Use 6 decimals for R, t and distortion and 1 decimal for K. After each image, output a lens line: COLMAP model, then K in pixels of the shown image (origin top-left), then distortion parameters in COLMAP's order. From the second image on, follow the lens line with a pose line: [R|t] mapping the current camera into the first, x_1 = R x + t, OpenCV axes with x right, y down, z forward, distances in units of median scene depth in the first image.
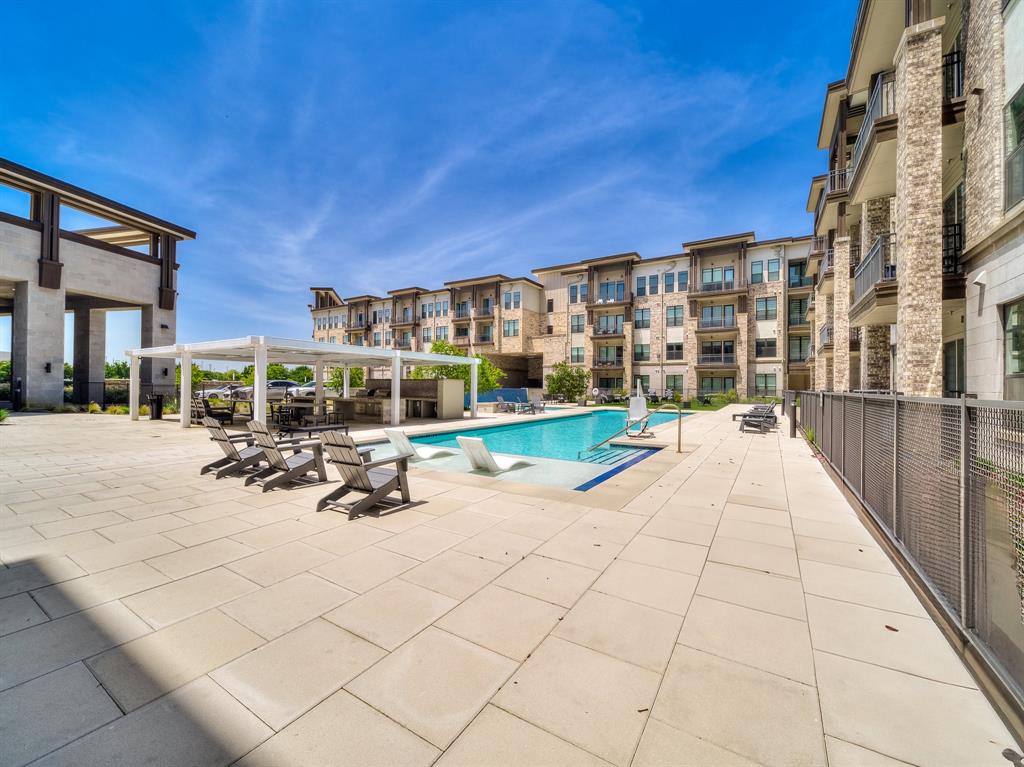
lens RADIAL K [[425.4, 0, 492.9], [0, 425.4, 385.8], [0, 0, 1]] dist [0.002993, -0.002344]
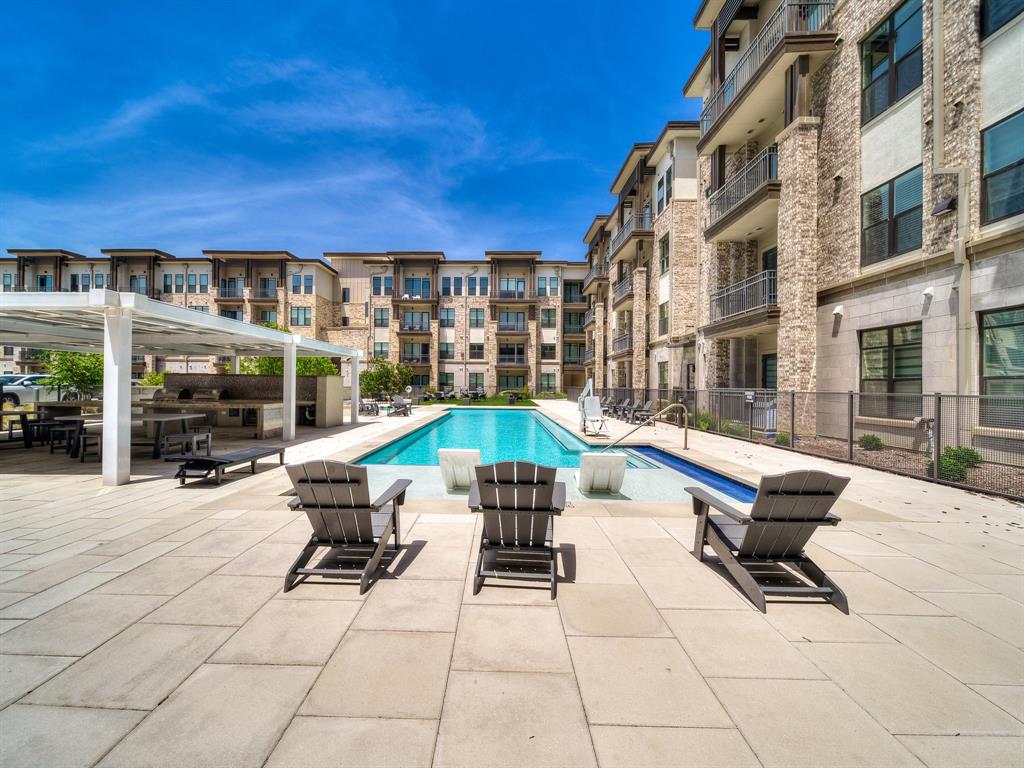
lens RADIAL K [[425.4, 0, 490.3], [0, 425.4, 384.5], [0, 0, 1]] dist [0.002993, -0.002344]
pose [[0.848475, 0.001967, 0.529231, -0.105015], [-0.004591, 0.999983, 0.003643, -0.000887], [-0.529215, -0.005521, 0.848470, 0.071560]]
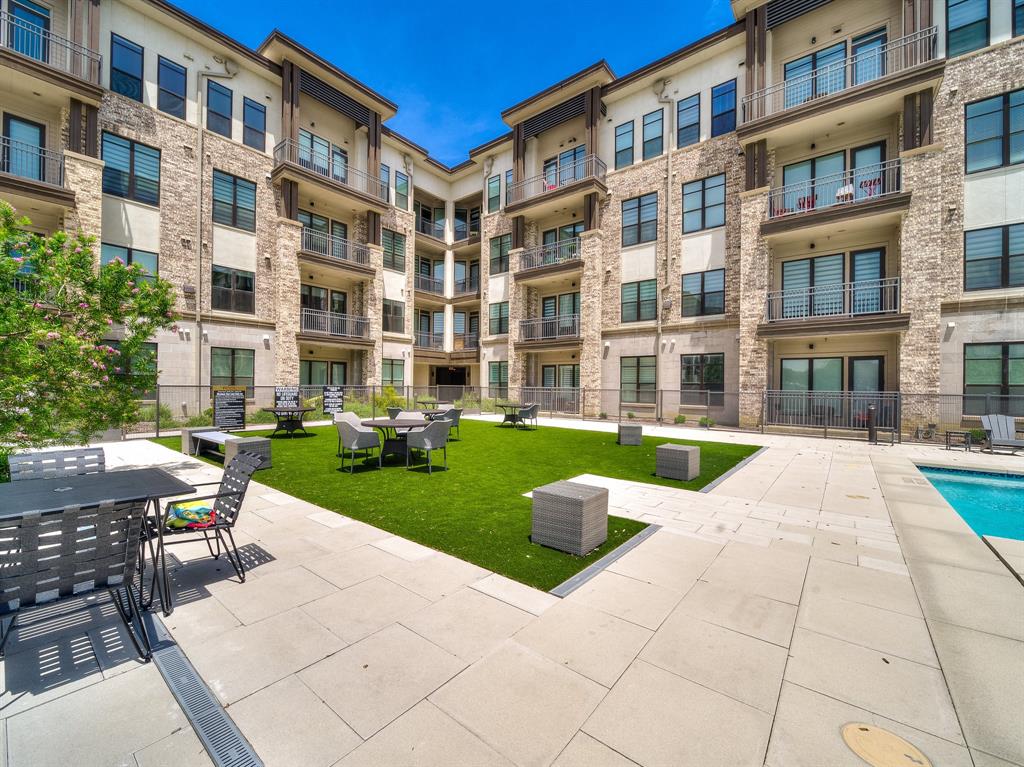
lens RADIAL K [[425.4, 0, 504.2], [0, 425.4, 382.6], [0, 0, 1]] dist [0.002993, -0.002344]
pose [[0.109160, 0.003935, 0.994016, 0.058540], [-0.012766, 0.999915, -0.002556, 0.002933], [-0.993942, -0.012411, 0.109201, 0.679628]]
